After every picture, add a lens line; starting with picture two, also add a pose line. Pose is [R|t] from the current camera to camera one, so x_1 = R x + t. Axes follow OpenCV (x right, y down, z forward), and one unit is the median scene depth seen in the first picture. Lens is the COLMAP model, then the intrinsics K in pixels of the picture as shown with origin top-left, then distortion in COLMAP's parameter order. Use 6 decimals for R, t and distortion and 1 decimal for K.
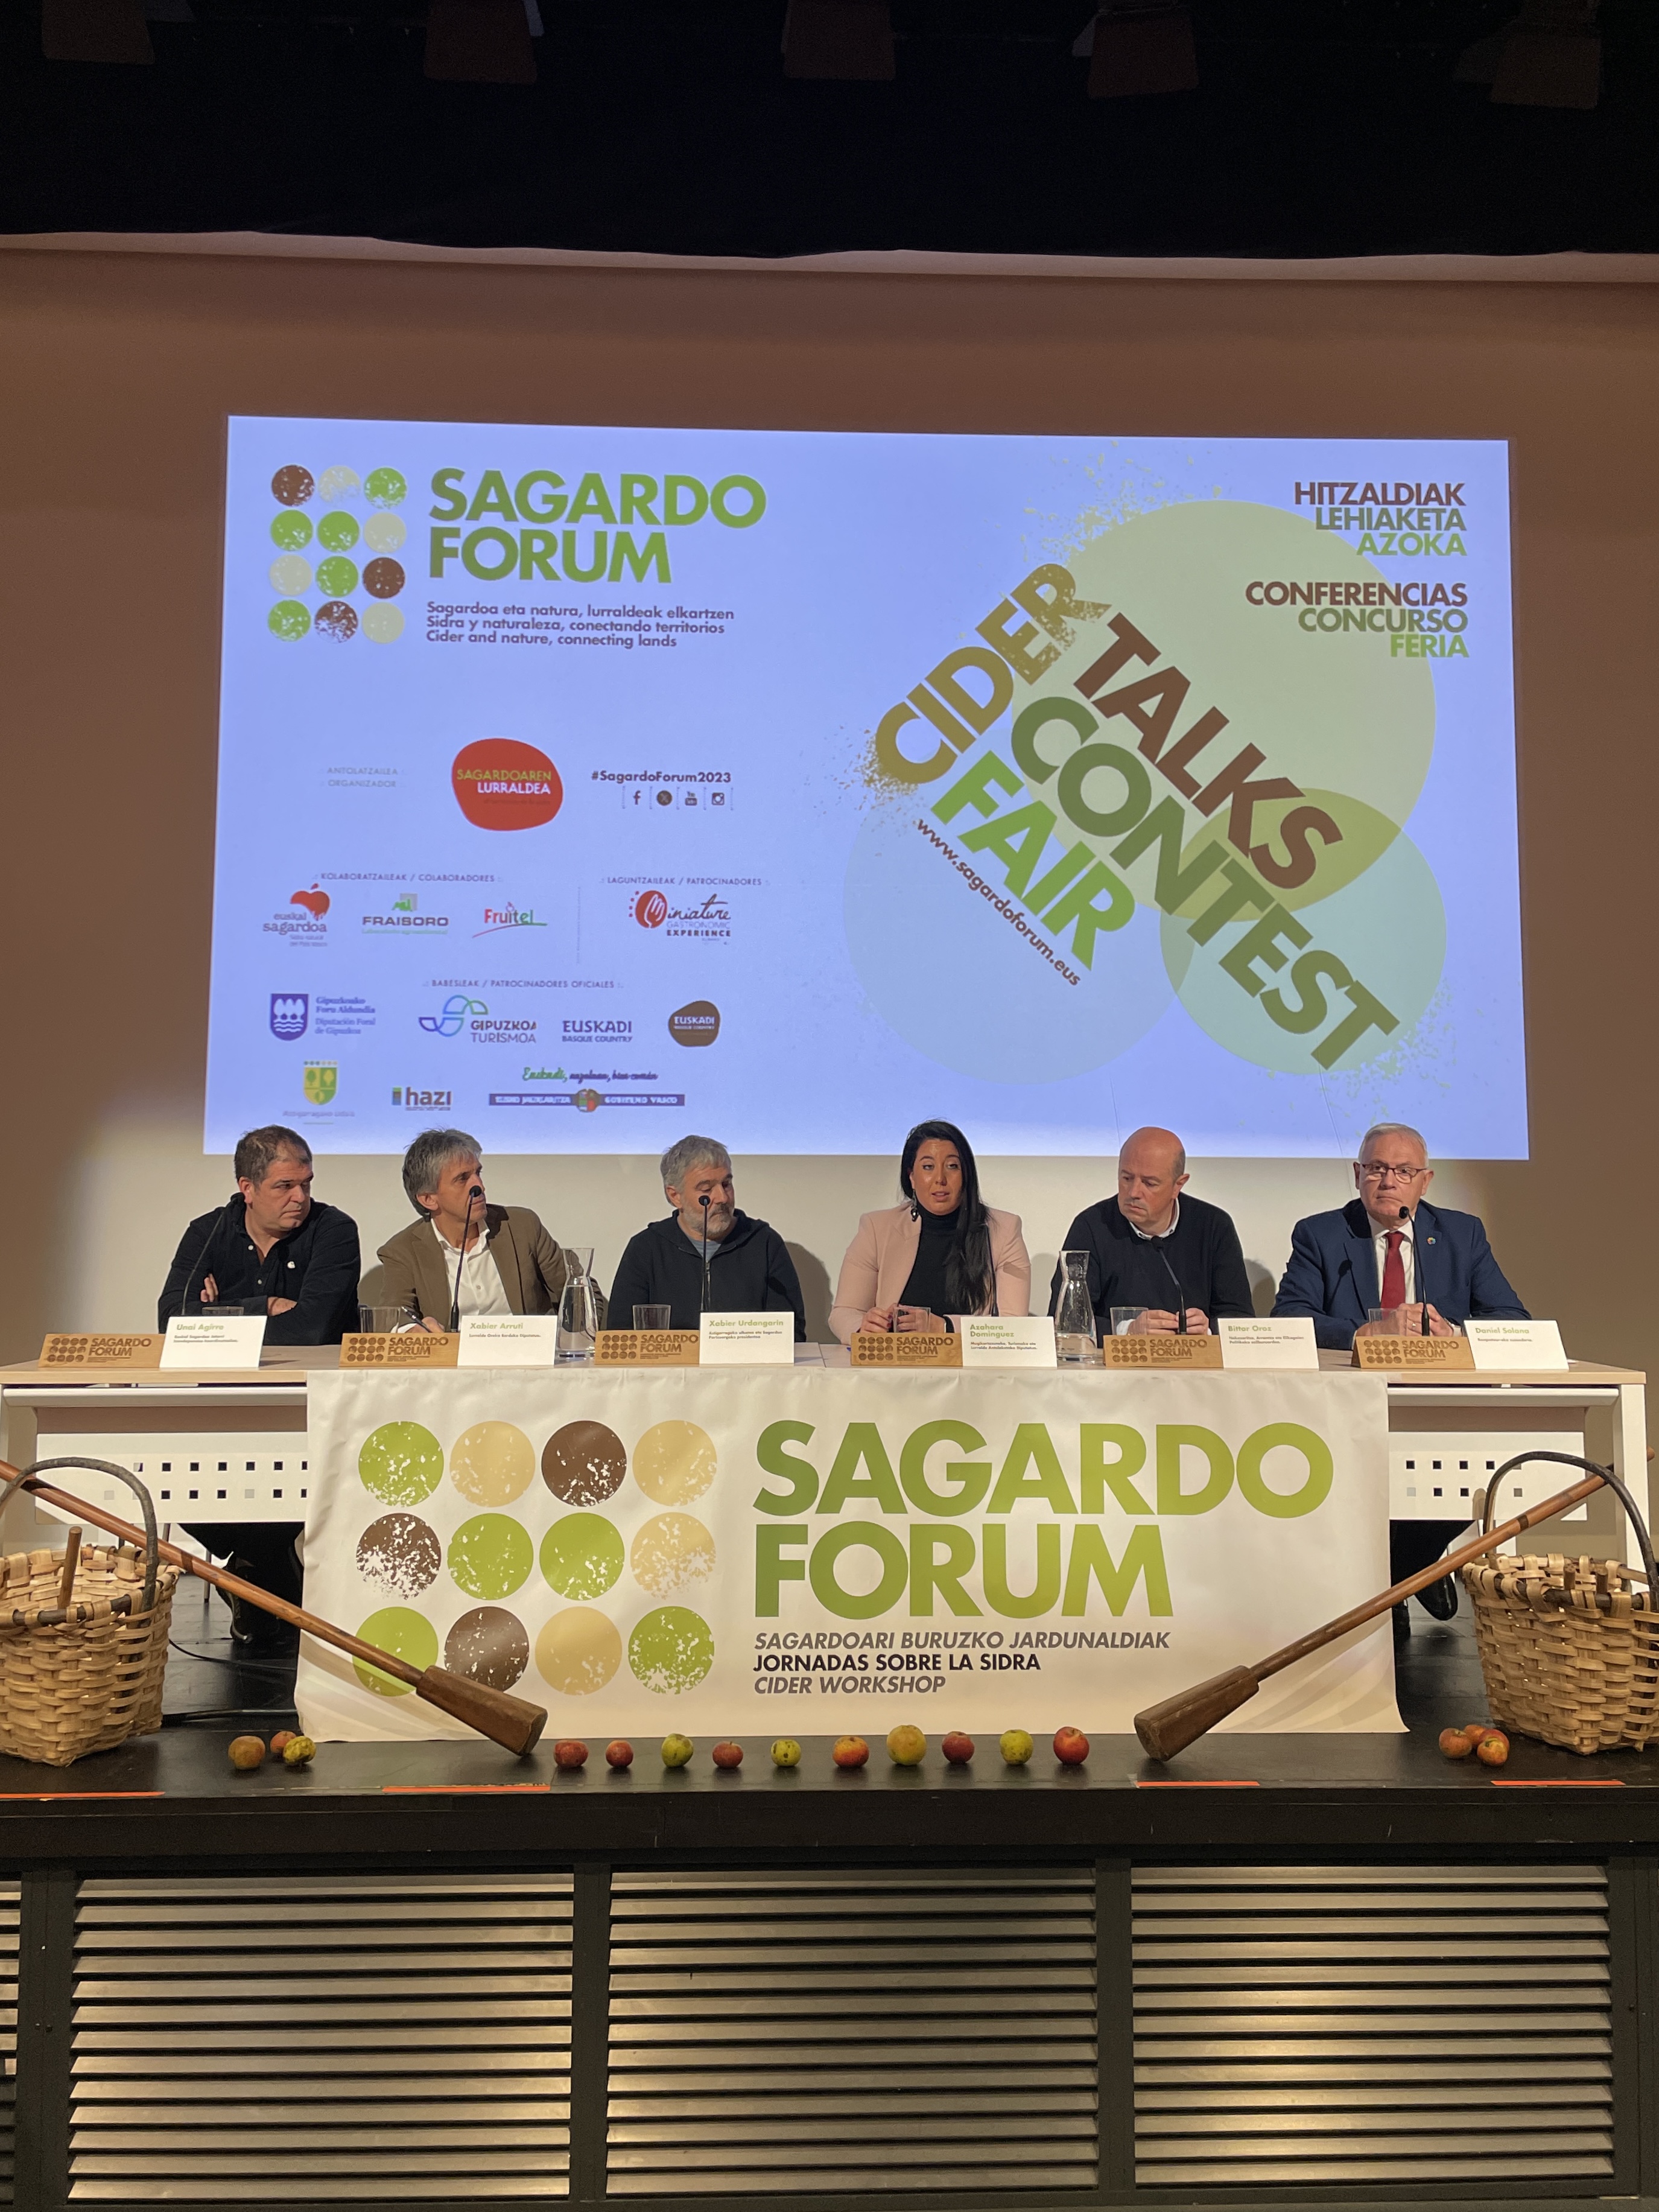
lens RADIAL K [[1851.7, 0, 854.3], [0, 1851.7, 1086.7], [0, 0, 1]] dist [0.094942, -0.120718]
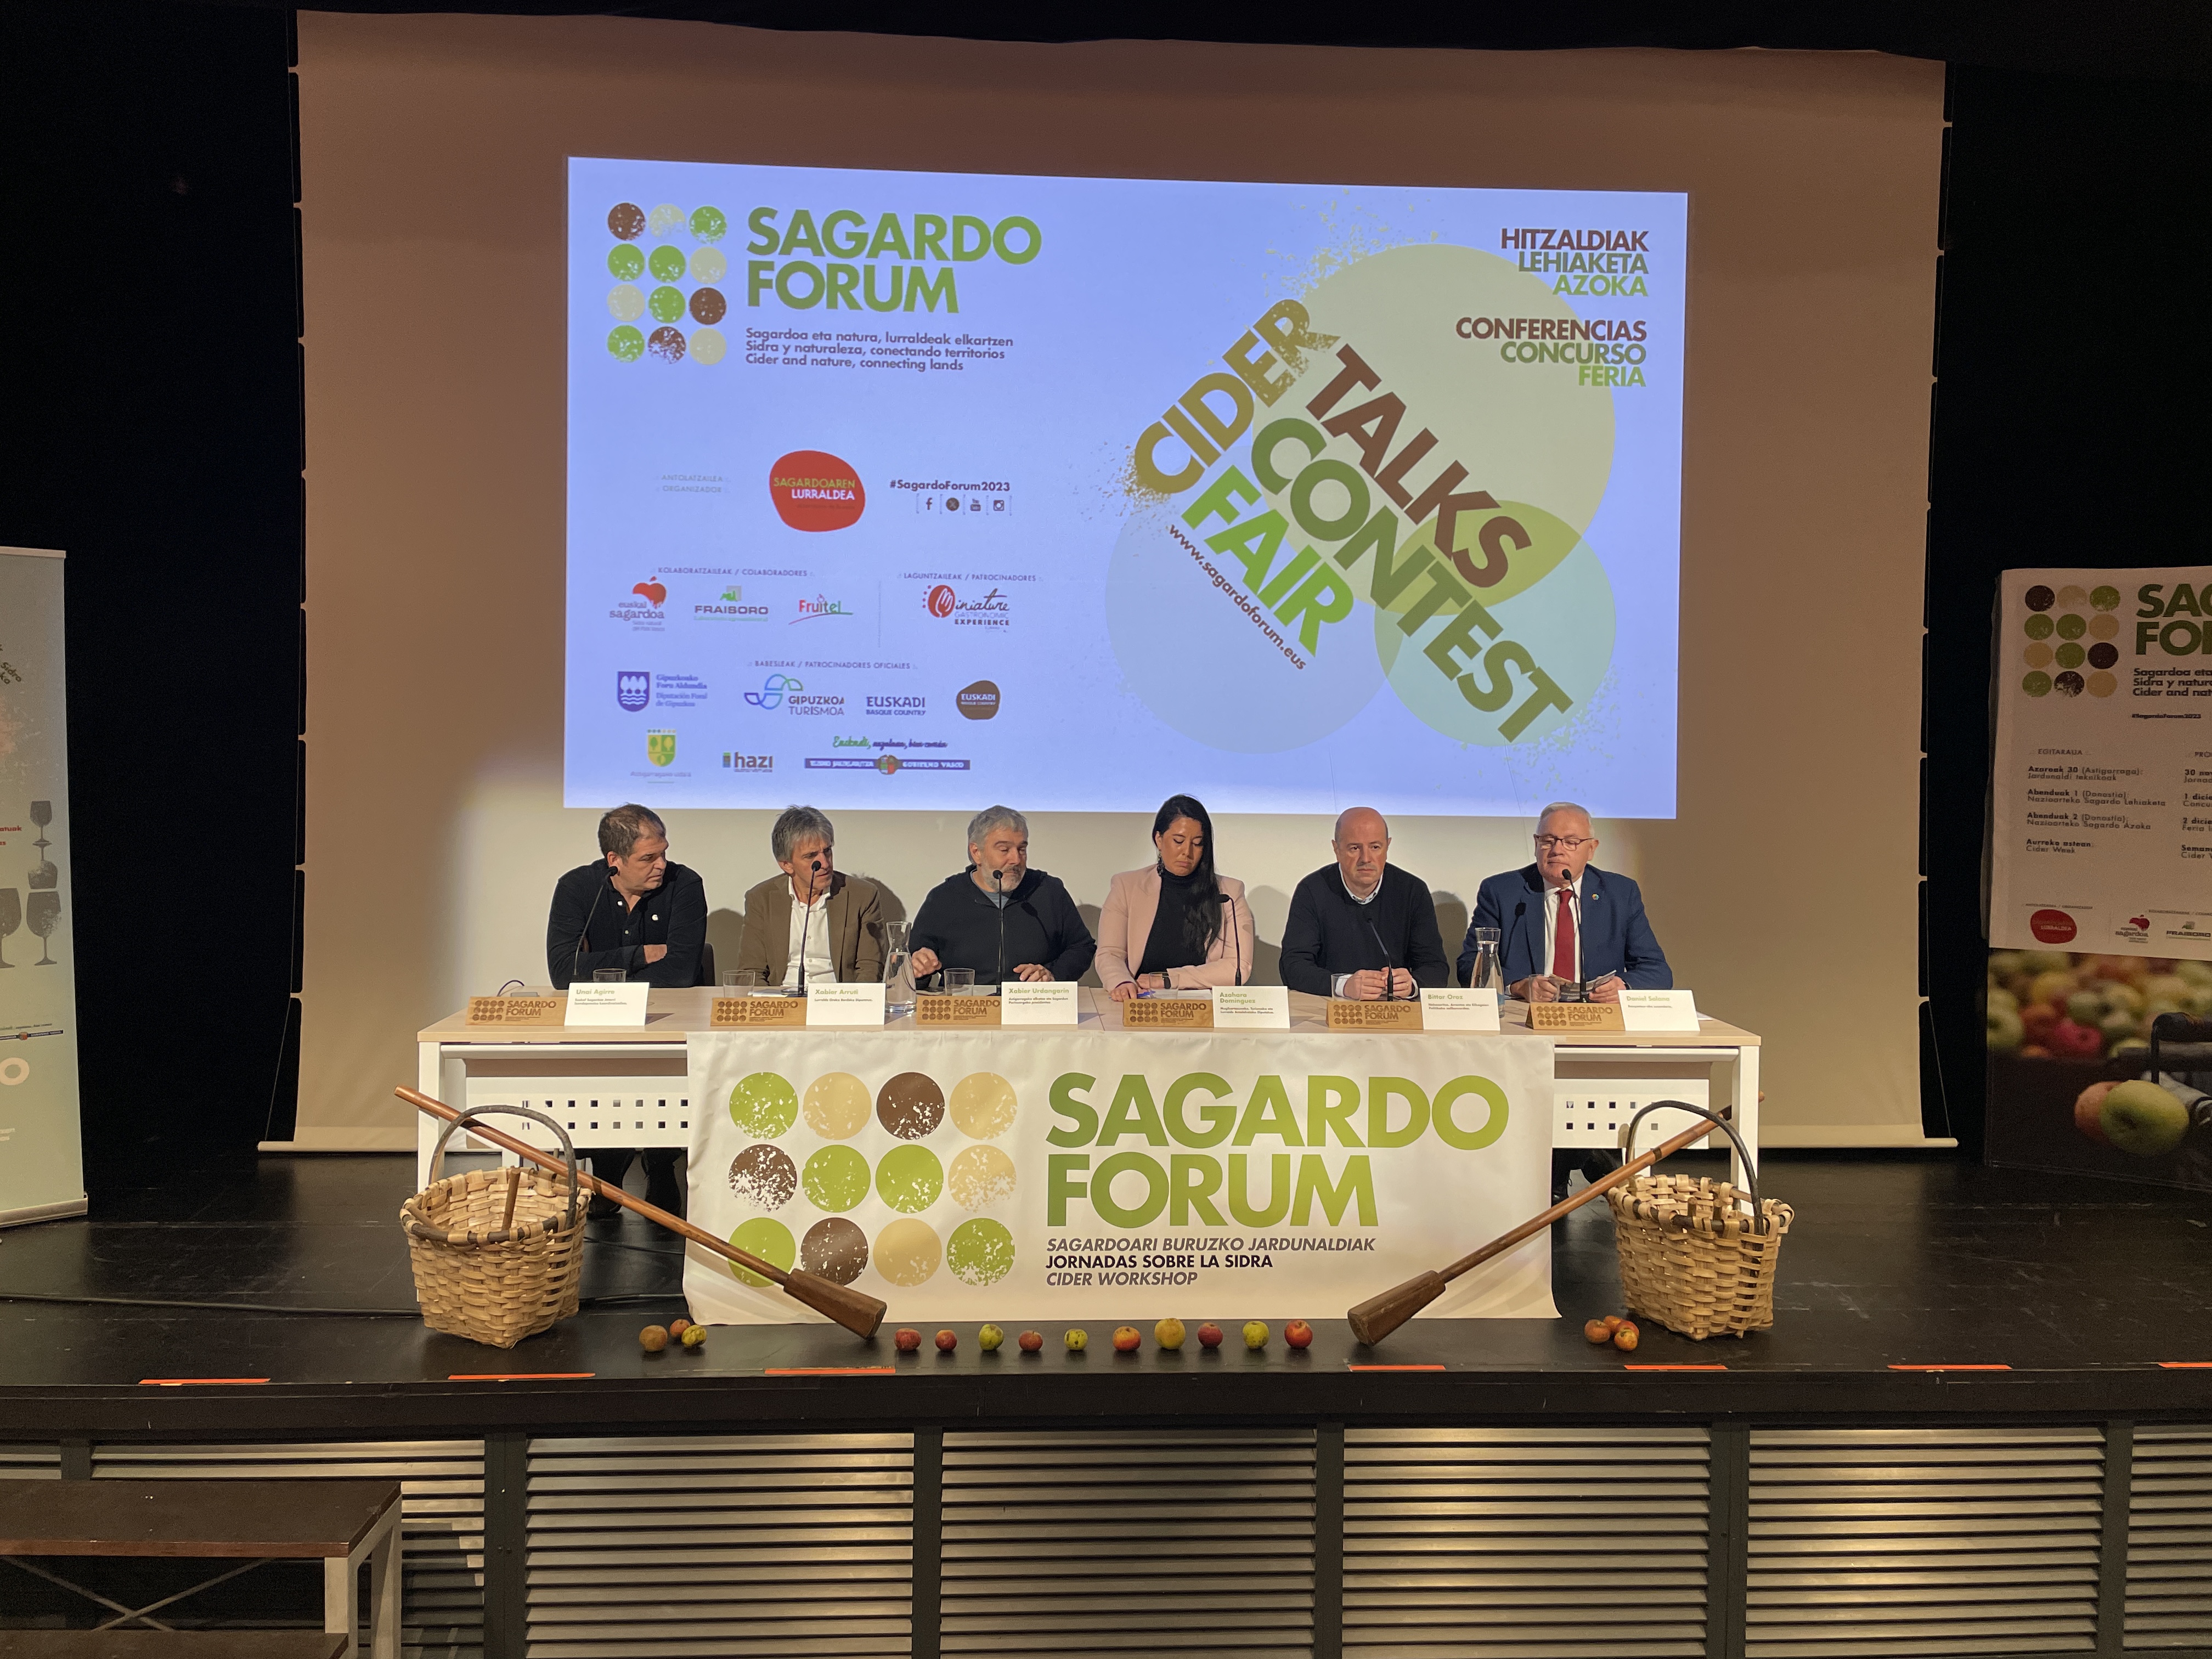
lens RADIAL K [[1683.3, 0, 1097.3], [0, 1683.3, 797.0], [0, 0, 1]] dist [0.099992, -0.127963]
pose [[0.999770, 0.009106, 0.019405, -0.030944], [-0.011128, 0.994223, 0.106756, -0.088097], [-0.018321, -0.106947, 0.994096, -0.073605]]
